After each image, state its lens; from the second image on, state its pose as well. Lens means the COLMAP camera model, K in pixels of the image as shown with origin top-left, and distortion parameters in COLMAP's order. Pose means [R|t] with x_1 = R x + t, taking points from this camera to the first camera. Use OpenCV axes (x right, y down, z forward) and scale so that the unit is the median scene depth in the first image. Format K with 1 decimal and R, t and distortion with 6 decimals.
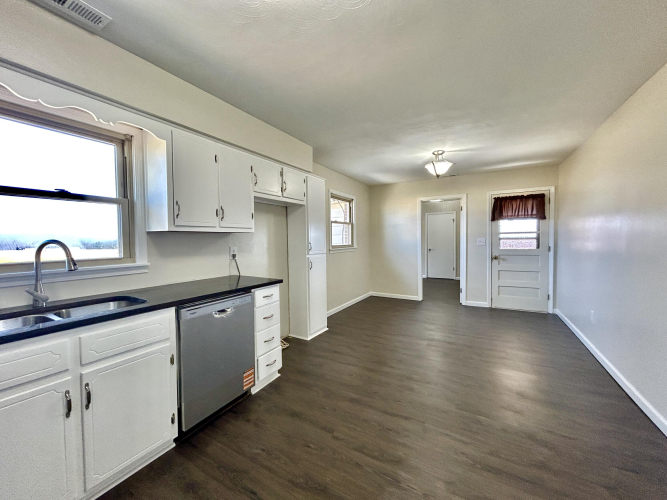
lens RADIAL K [[267.3, 0, 327.1], [0, 267.3, 250.1], [0, 0, 1]] dist [-0.002485, -0.000582]
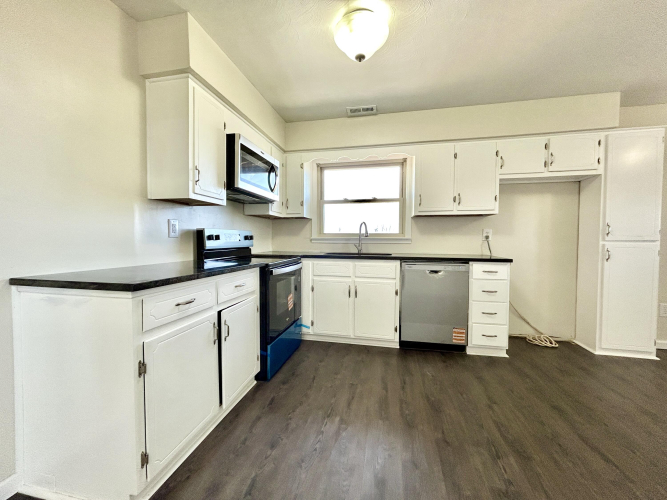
lens RADIAL K [[267.3, 0, 332.3], [0, 267.3, 249.0], [0, 0, 1]] dist [-0.002485, -0.000582]
pose [[0.312798, 0.048290, -0.948591, 0.623555], [-0.046442, 0.998290, 0.035505, 0.077357], [0.948683, 0.032949, 0.314506, 0.073580]]
